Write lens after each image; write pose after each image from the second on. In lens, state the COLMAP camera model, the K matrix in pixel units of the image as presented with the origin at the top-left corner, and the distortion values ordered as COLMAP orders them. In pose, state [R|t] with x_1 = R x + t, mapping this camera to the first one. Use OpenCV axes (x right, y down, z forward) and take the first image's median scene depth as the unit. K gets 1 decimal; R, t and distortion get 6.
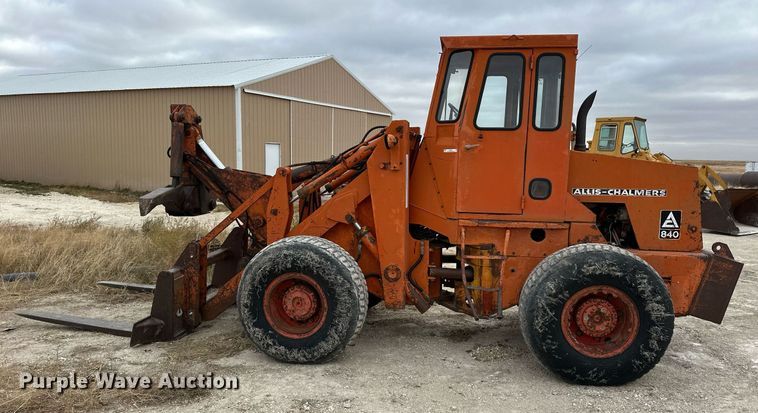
lens RADIAL K [[557.3, 0, 403.3], [0, 557.3, 226.3], [0, 0, 1]] dist [0.033860, -0.007277]
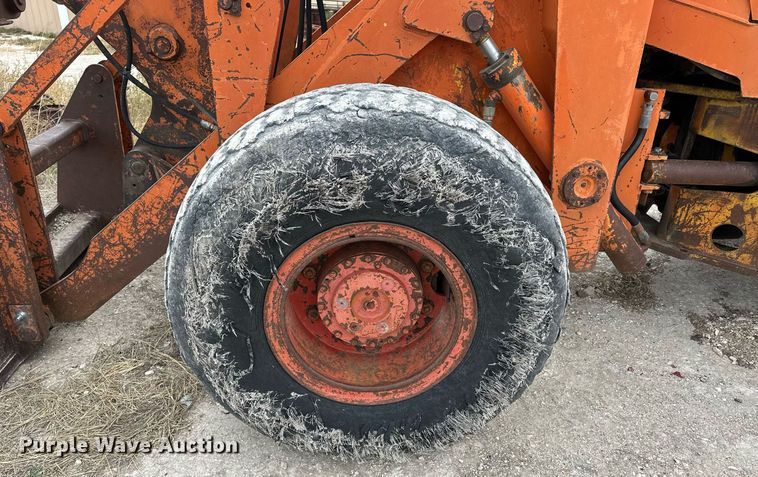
lens RADIAL K [[547.0, 0, 386.3], [0, 547.0, 280.2], [0, 0, 1]] dist [0.020068, -0.026565]
pose [[0.977758, -0.091047, 0.188943, -0.226769], [0.016192, 0.930943, 0.364806, 0.007423], [-0.209109, -0.353632, 0.911711, 0.678283]]
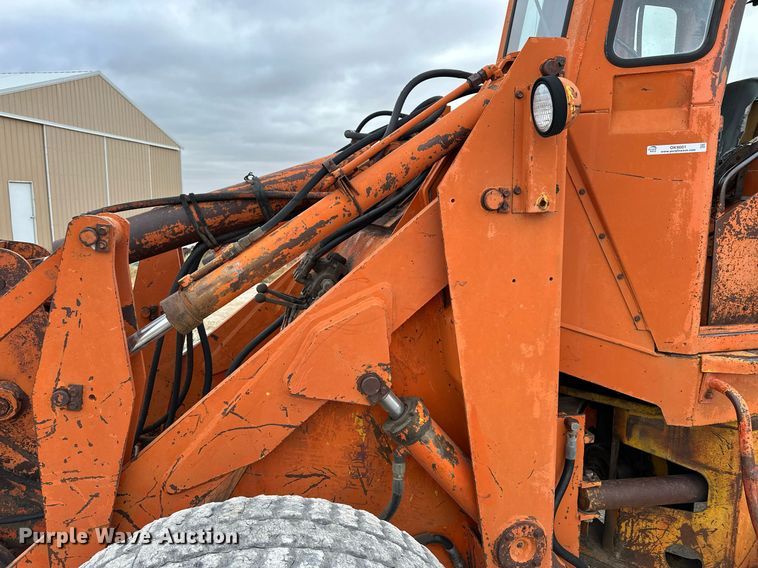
lens RADIAL K [[531.7, 0, 379.6], [0, 531.7, 272.5], [0, 0, 1]] dist [0.054757, -0.072164]
pose [[0.936133, -0.068338, 0.344943, -0.187524], [0.062798, 0.997655, 0.027225, -0.081784], [-0.345995, -0.003824, 0.938229, 0.756451]]
